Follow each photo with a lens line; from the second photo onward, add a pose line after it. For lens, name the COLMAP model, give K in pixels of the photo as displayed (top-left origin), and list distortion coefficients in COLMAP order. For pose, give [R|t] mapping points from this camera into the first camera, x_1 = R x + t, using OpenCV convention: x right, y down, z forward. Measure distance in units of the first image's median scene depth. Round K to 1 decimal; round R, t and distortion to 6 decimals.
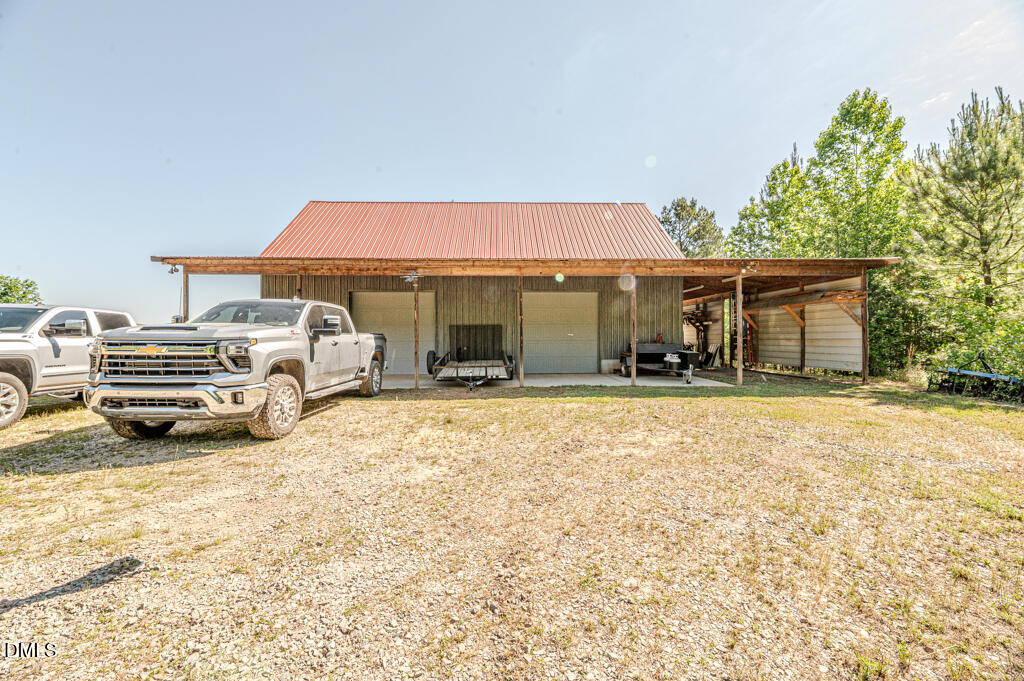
lens RADIAL K [[413.1, 0, 511.5], [0, 413.1, 339.1], [0, 0, 1]] dist [-0.000097, -0.004222]
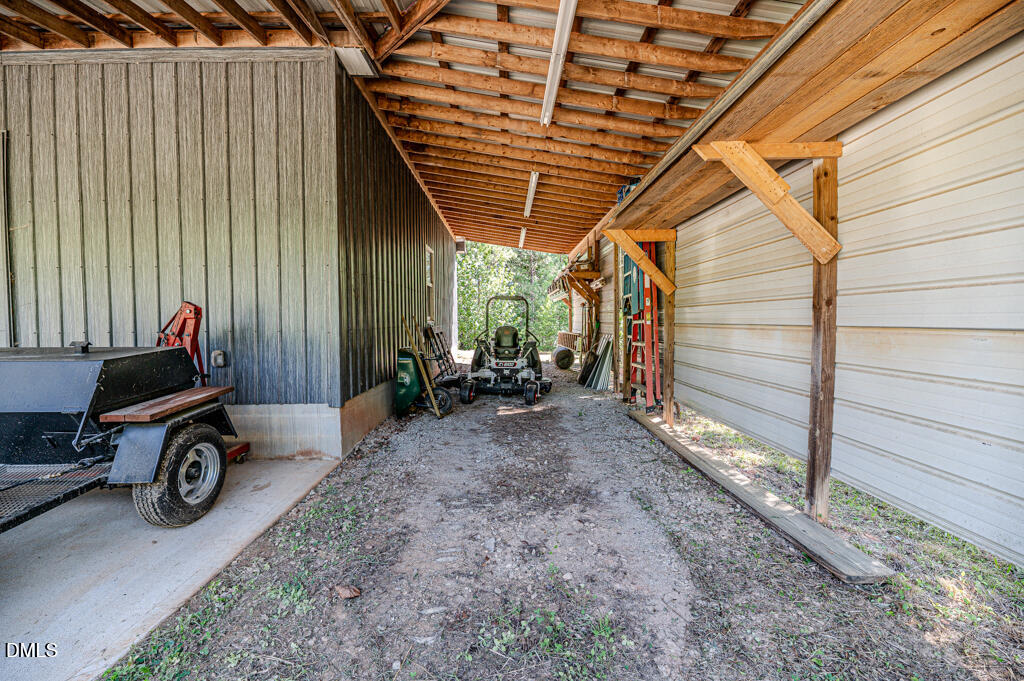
lens RADIAL K [[413.1, 0, 512.3], [0, 413.1, 337.3], [0, 0, 1]] dist [-0.000097, -0.004222]
pose [[0.999868, -0.000863, -0.016237, 0.546184], [0.001515, 0.999192, 0.040174, -0.003193], [0.016189, -0.040194, 0.999061, 0.779810]]
